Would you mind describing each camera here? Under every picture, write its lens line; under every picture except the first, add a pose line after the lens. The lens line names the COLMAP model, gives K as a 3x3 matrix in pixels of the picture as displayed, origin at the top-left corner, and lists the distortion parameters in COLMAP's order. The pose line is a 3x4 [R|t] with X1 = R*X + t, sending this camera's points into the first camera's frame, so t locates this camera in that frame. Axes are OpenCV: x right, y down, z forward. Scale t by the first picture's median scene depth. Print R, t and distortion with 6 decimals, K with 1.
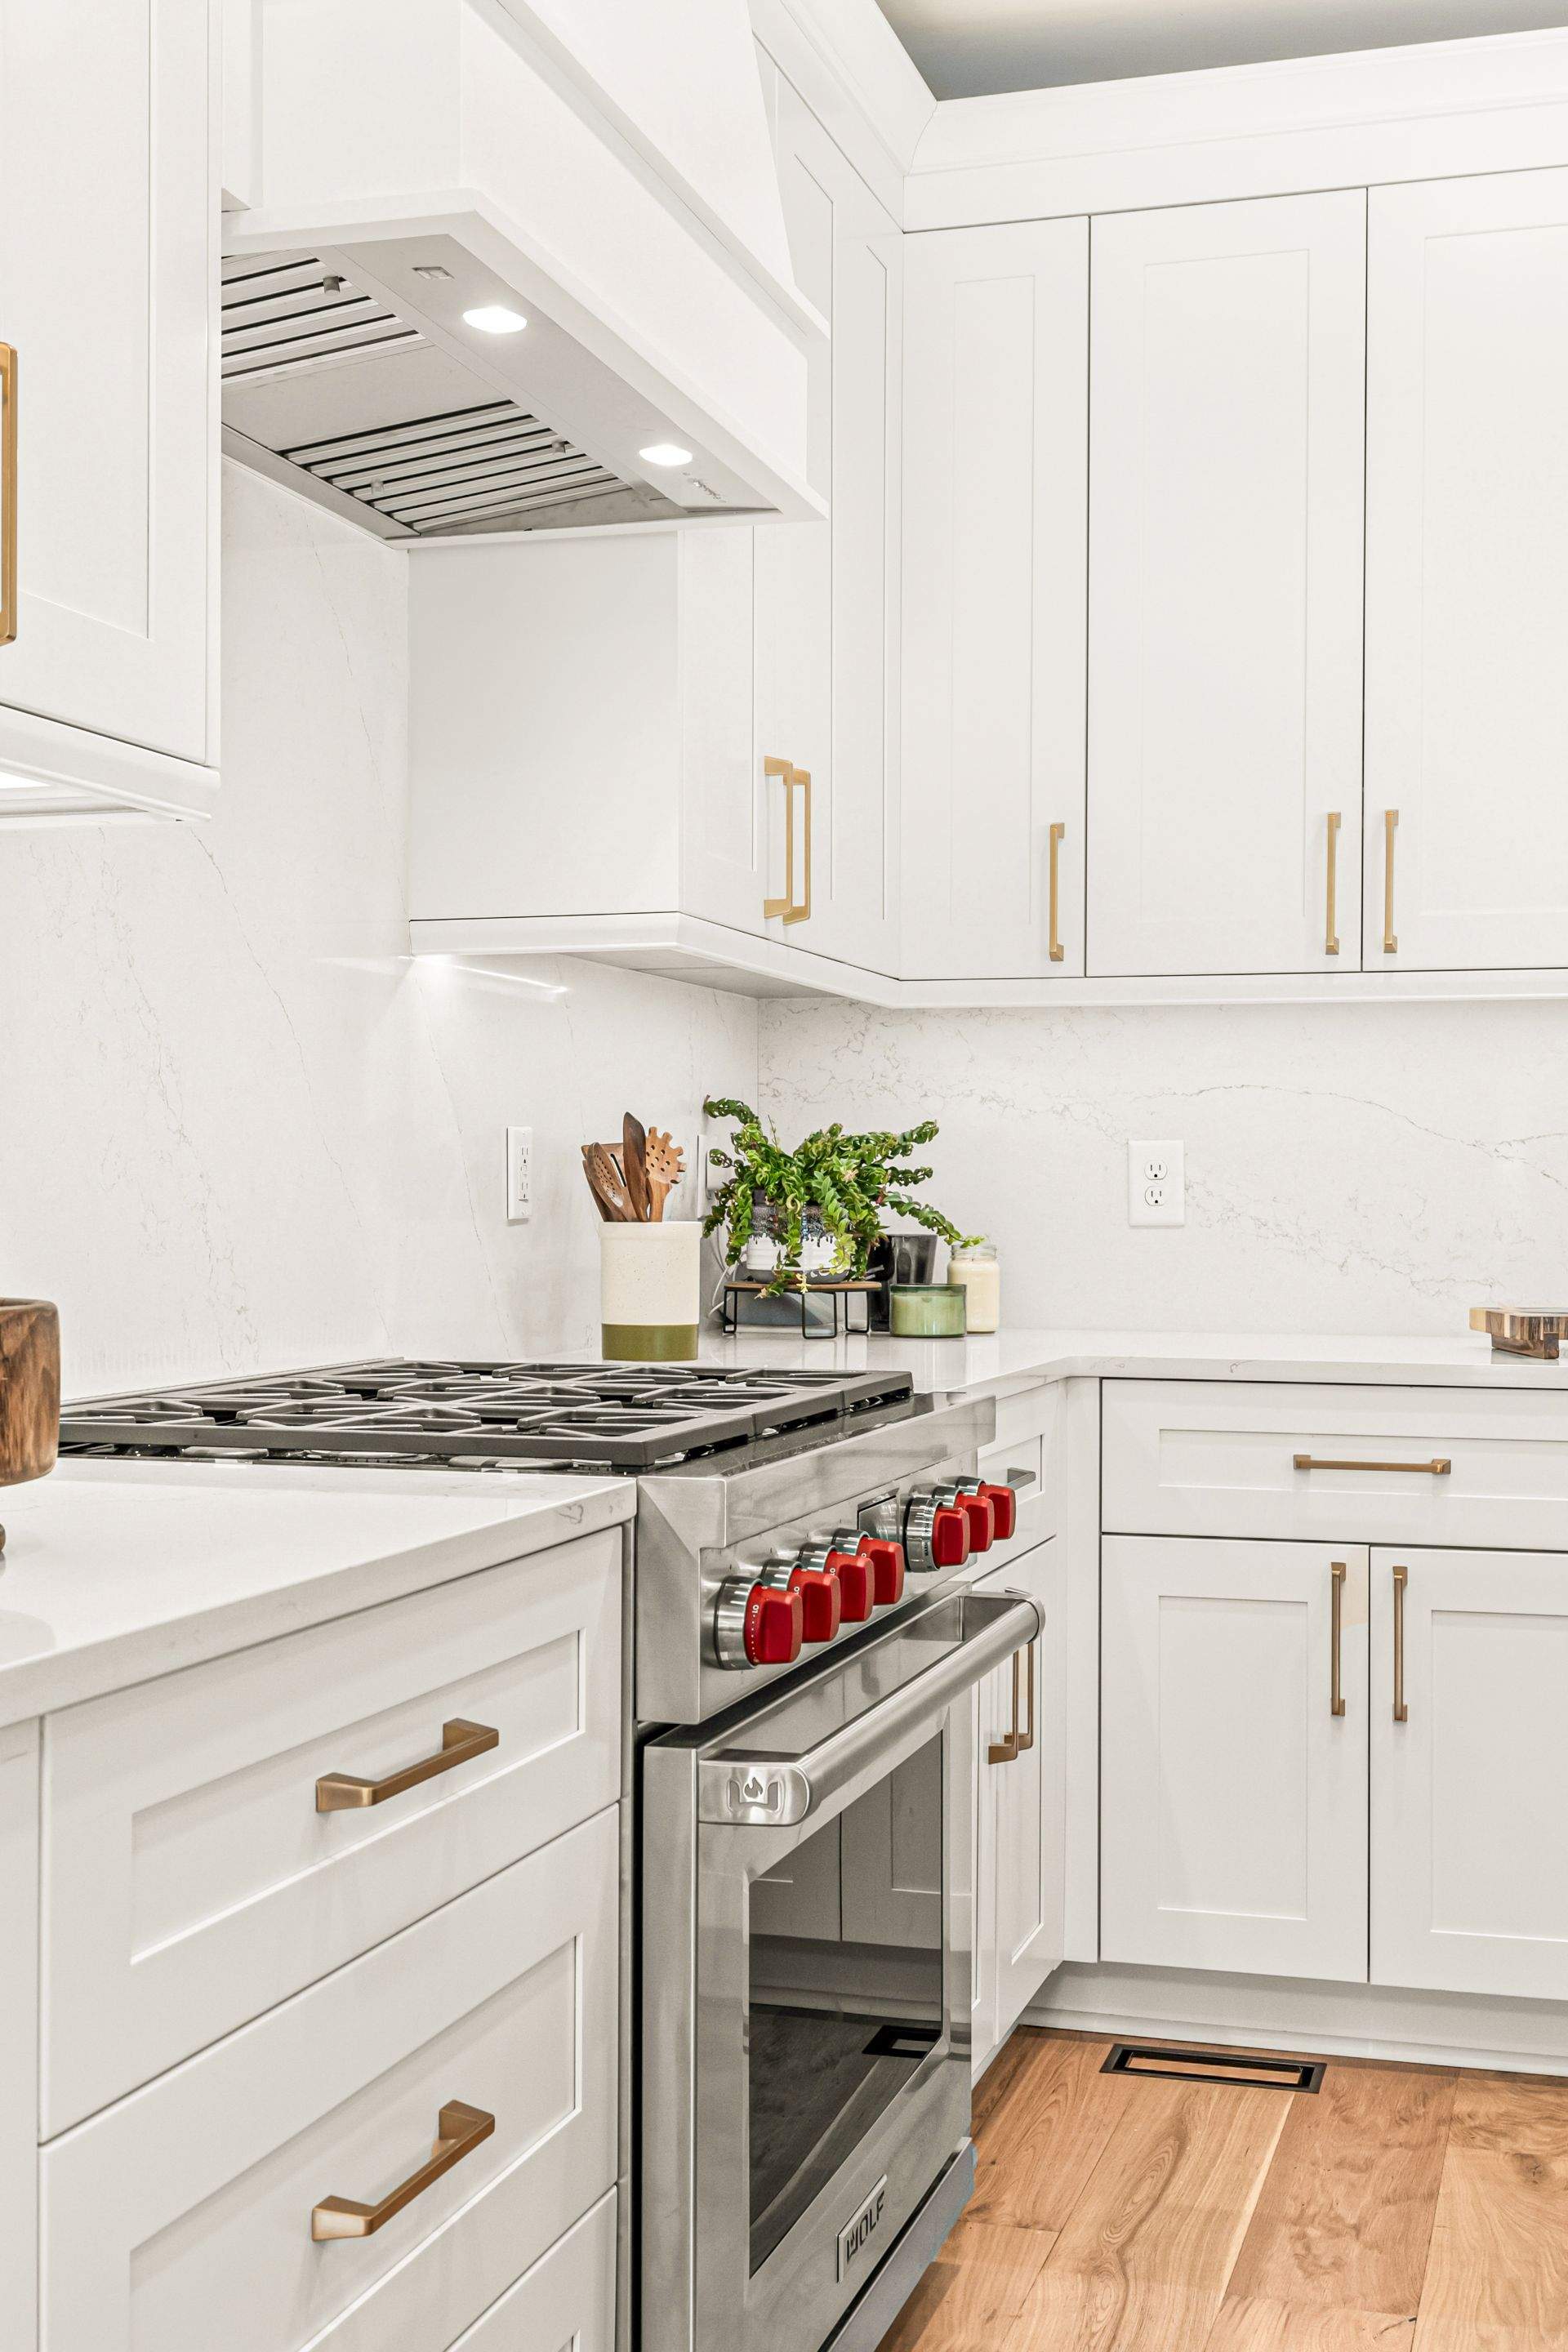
lens RADIAL K [[2736.6, 0, 783.8], [0, 2736.6, 1221.6], [0, 0, 1]] dist [0.004641, 0.019846]
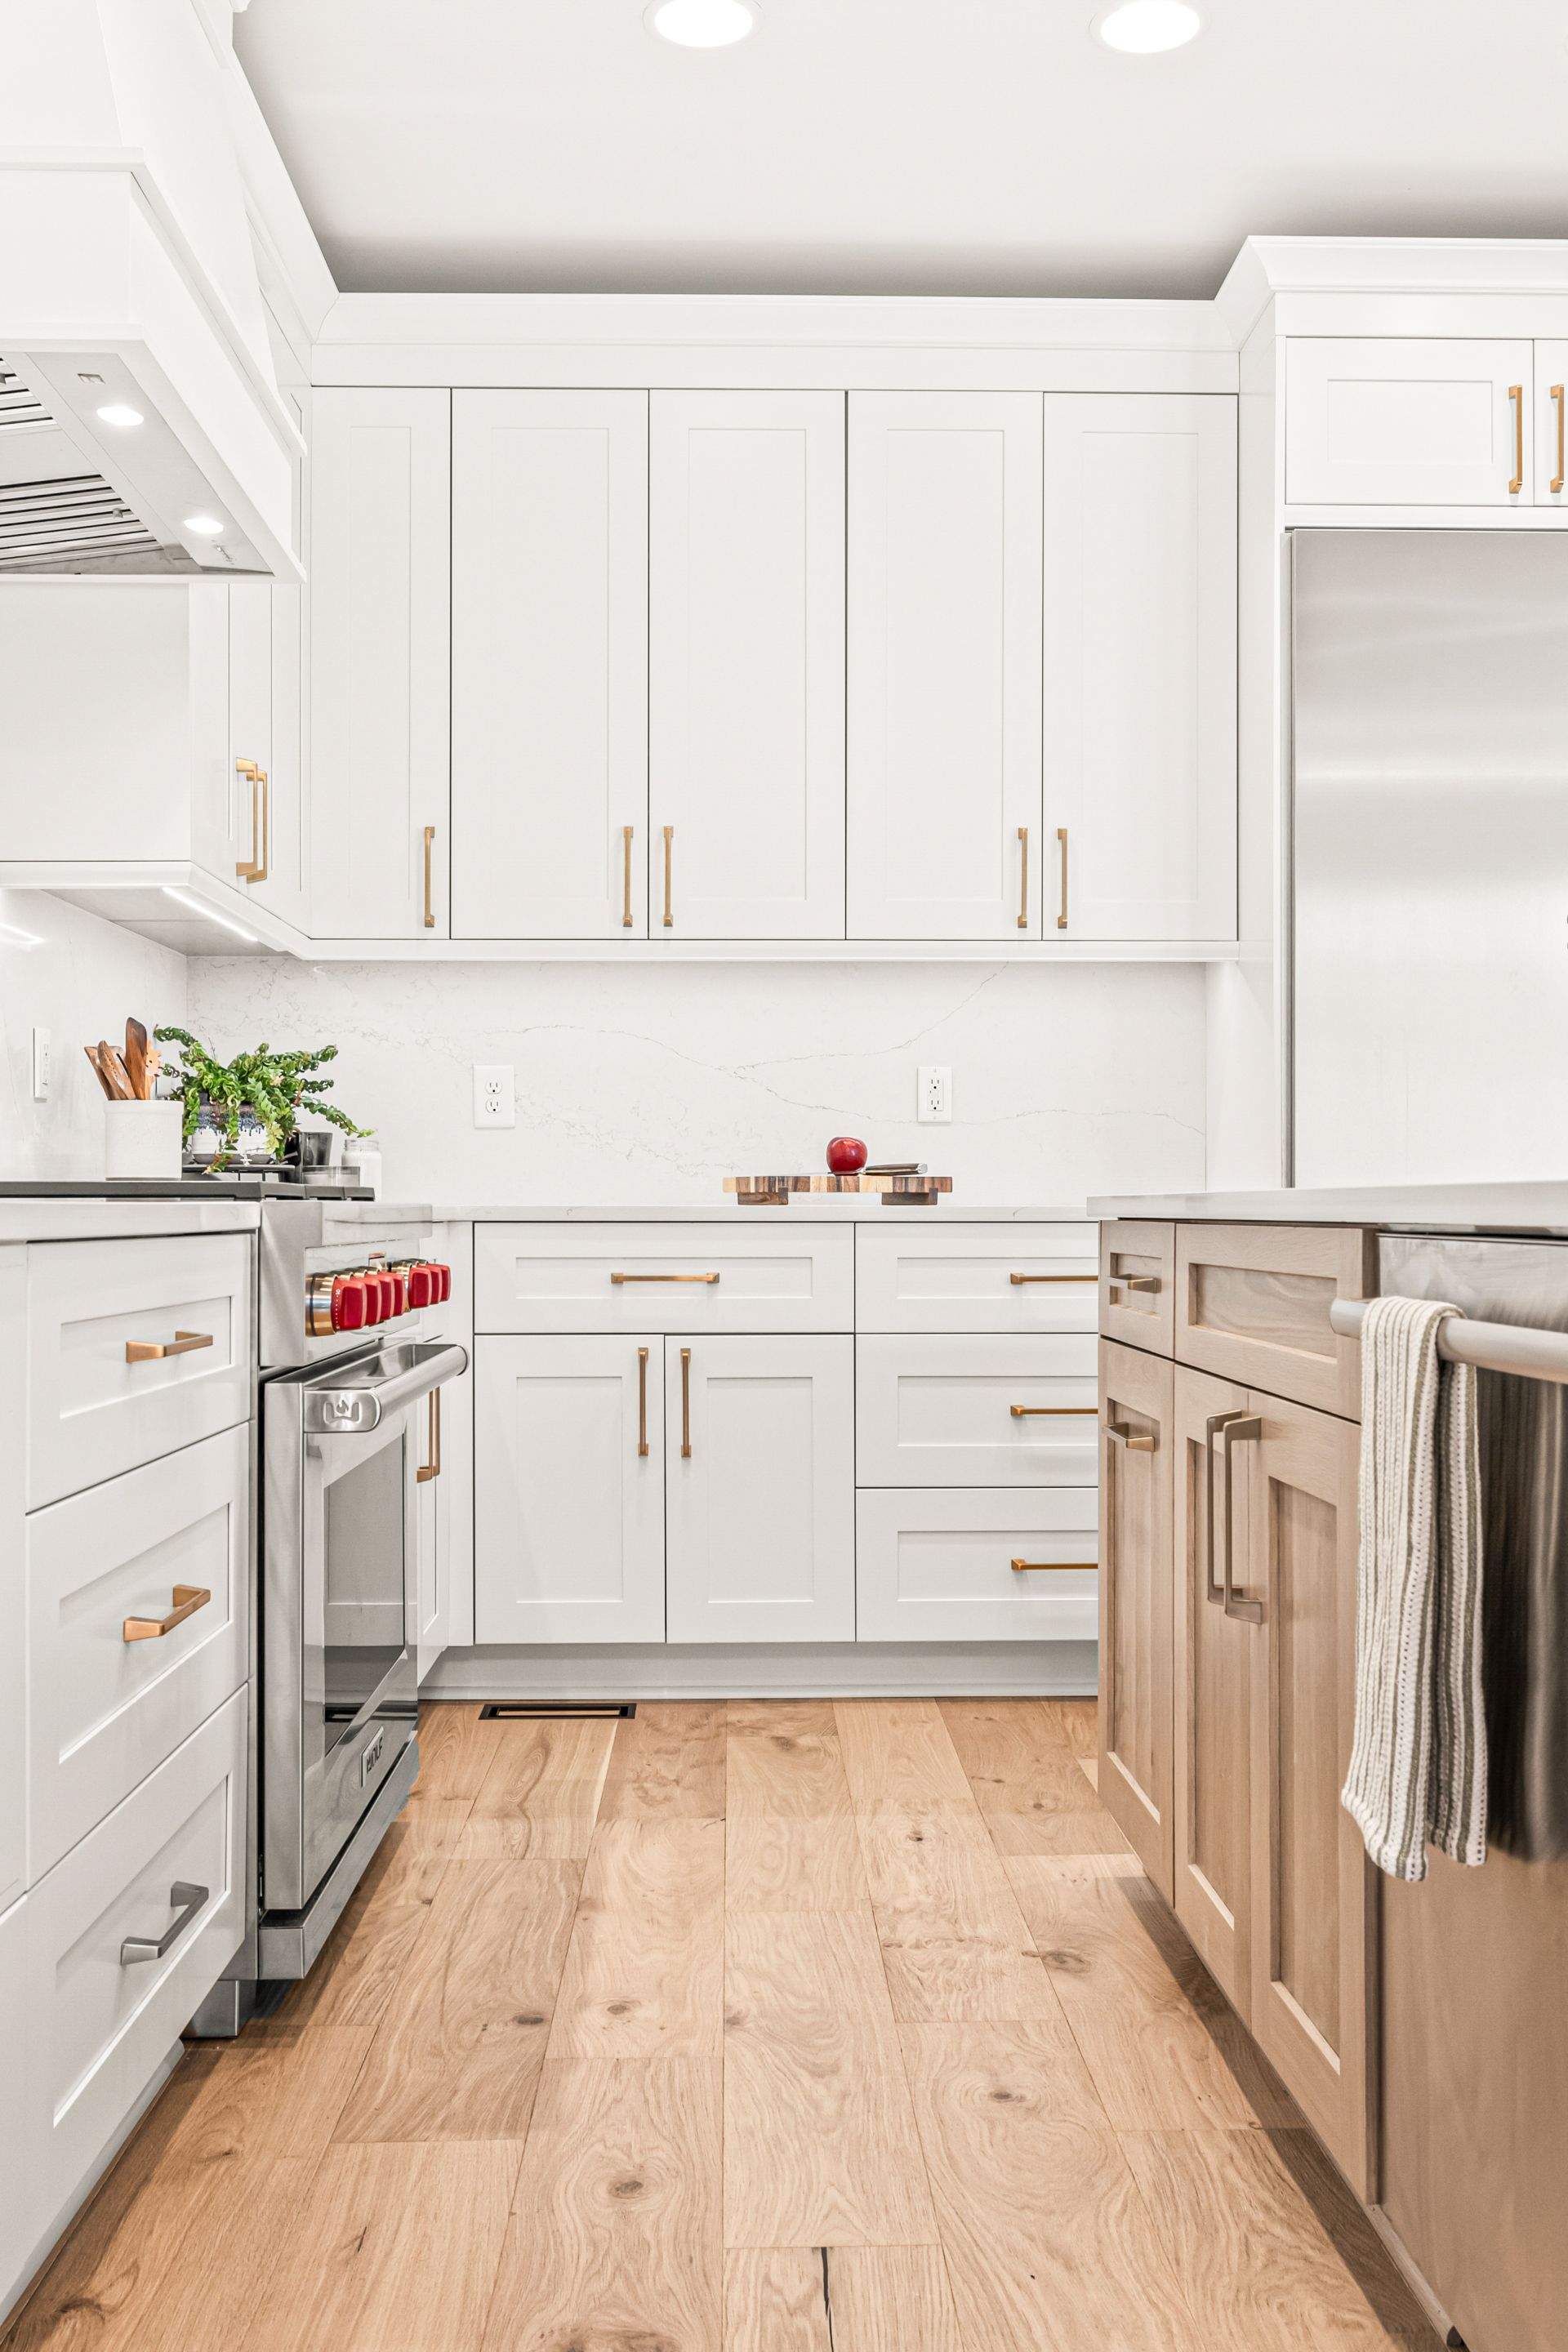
lens RADIAL K [[2246.1, 0, 784.0], [0, 2246.1, 1176.0], [0, 0, 1]] dist [0.000547, -0.003667]
pose [[0.951208, -0.001520, 0.308545, -0.088586], [0.007588, 0.999801, -0.018468, 0.058074], [-0.308456, 0.019908, 0.951030, -0.135159]]
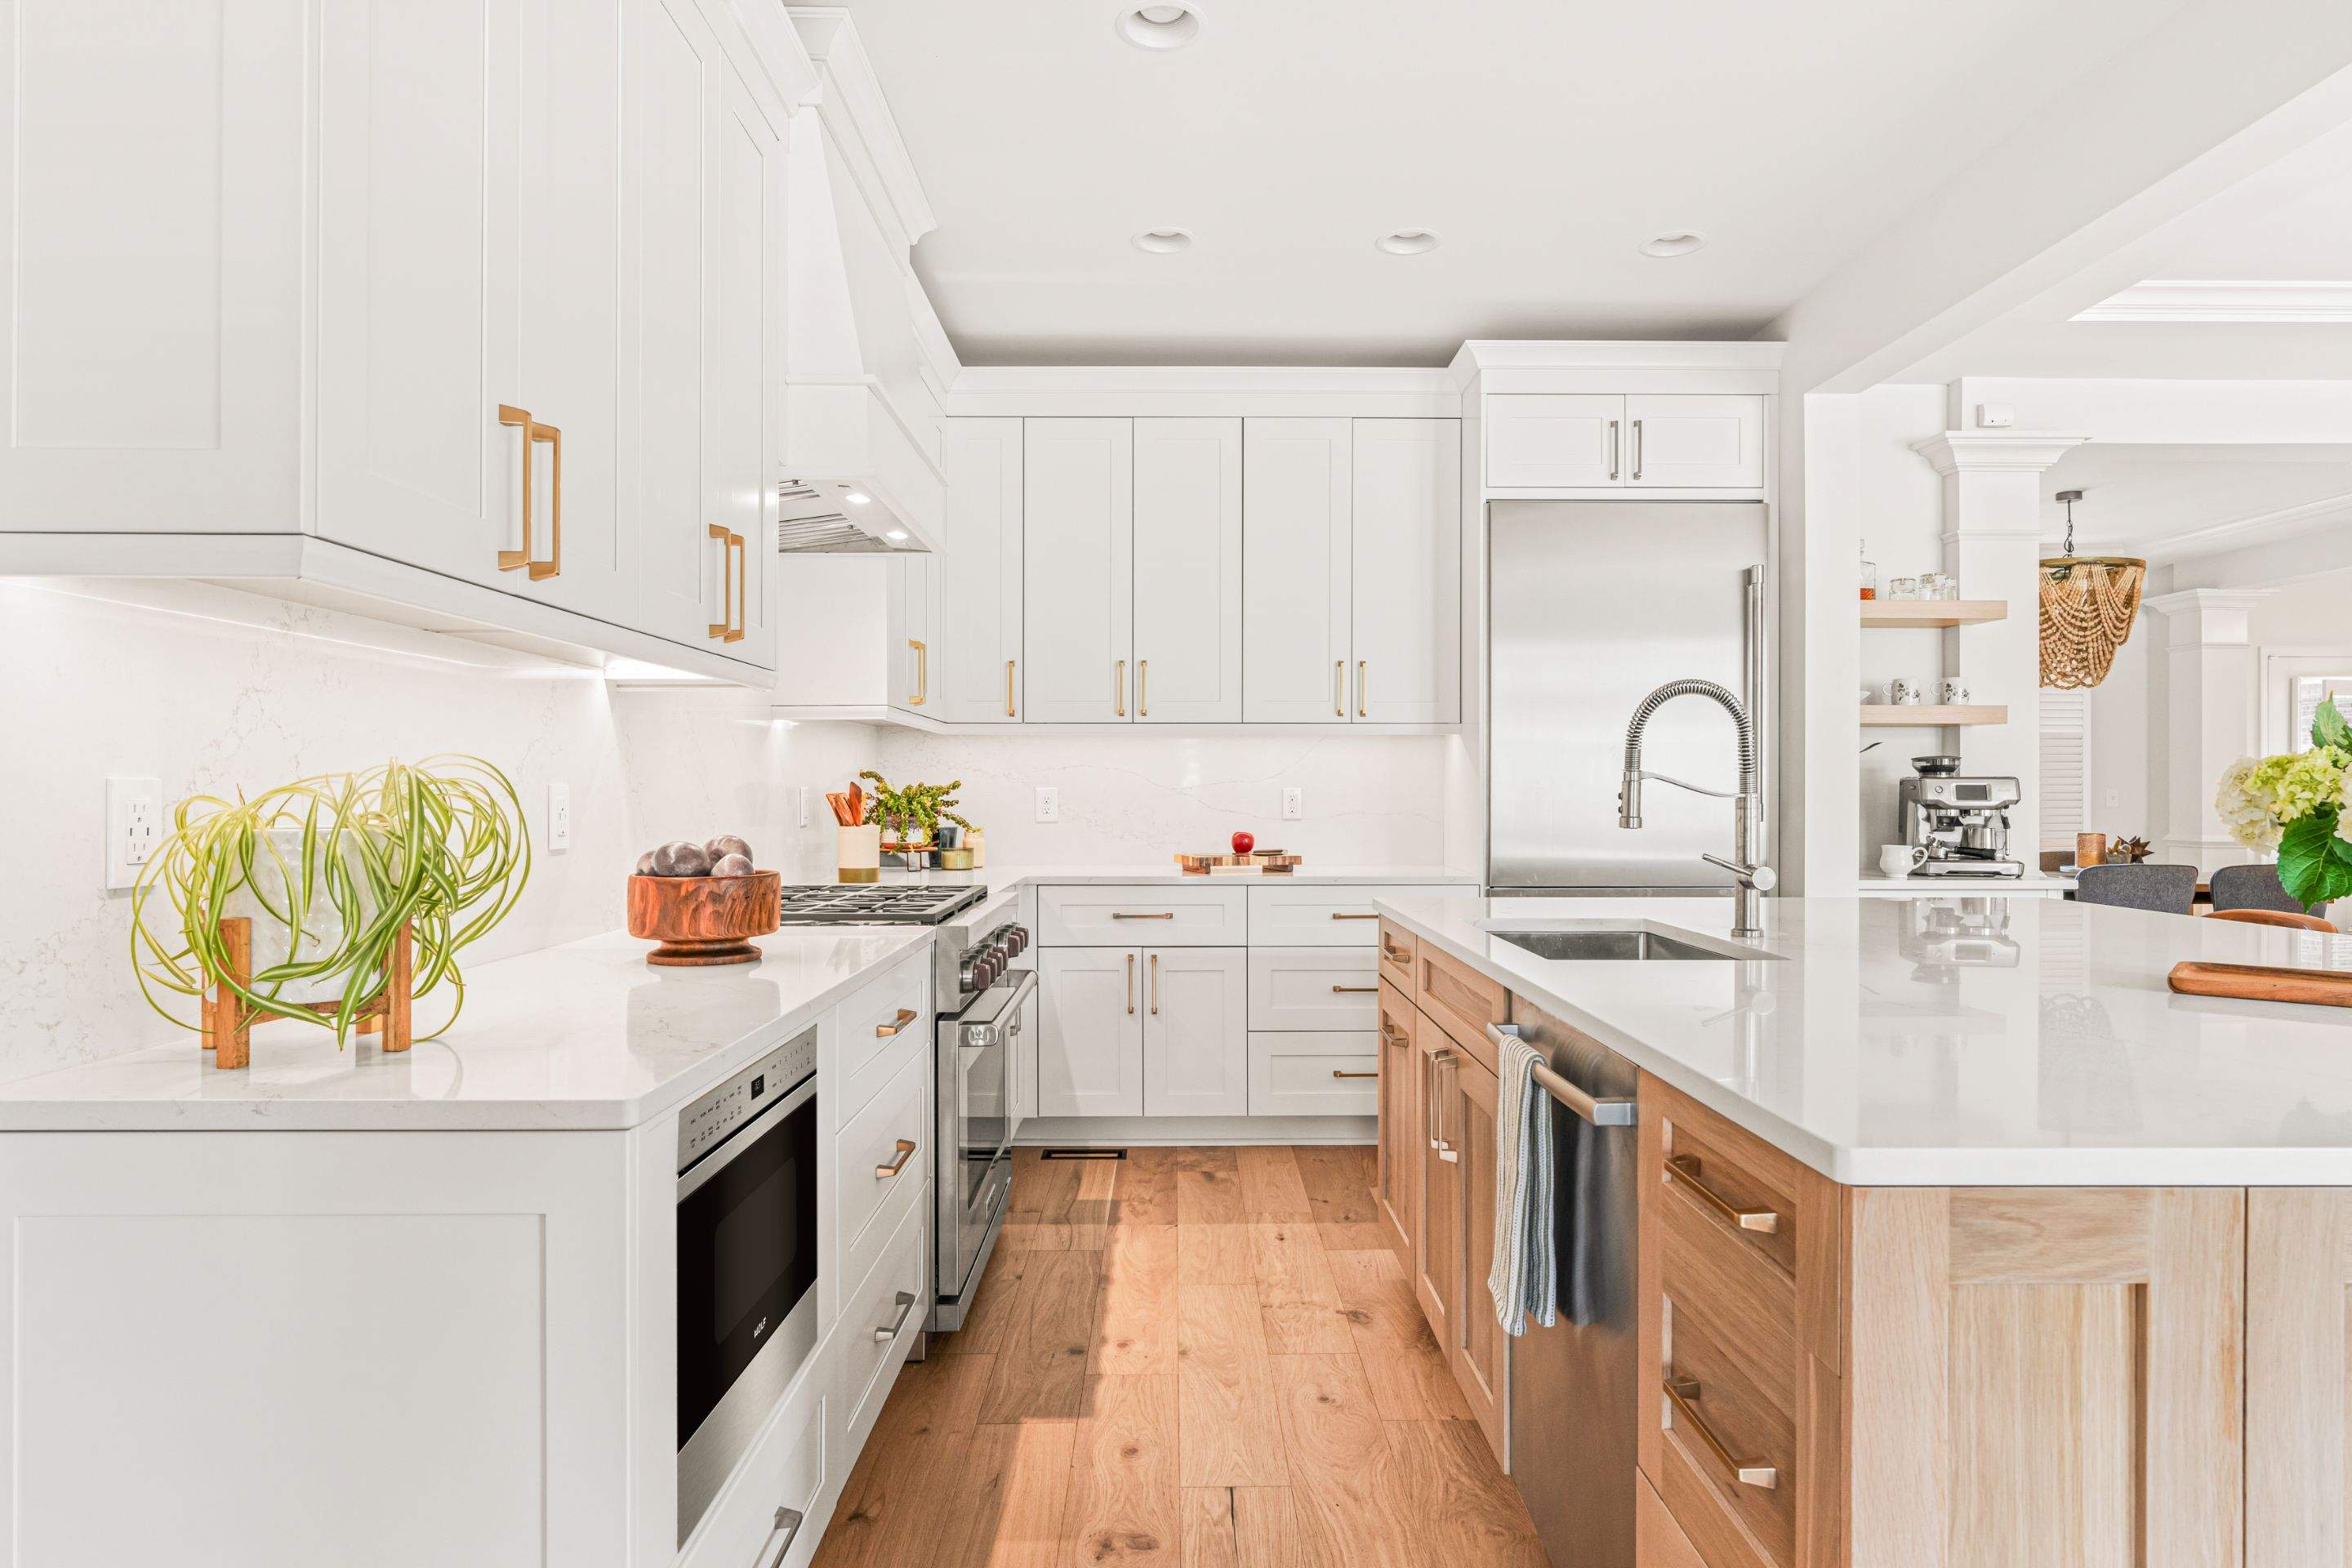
lens RADIAL K [[1327.3, 0, 1185.1], [0, 1327.3, 791.3], [0, 0, 1]] dist [0.000534, 0.000245]
pose [[0.955882, -0.004262, 0.293721, -0.116823], [0.007492, 0.999923, -0.009872, -0.016605], [-0.293656, 0.011637, 0.955840, -0.216168]]
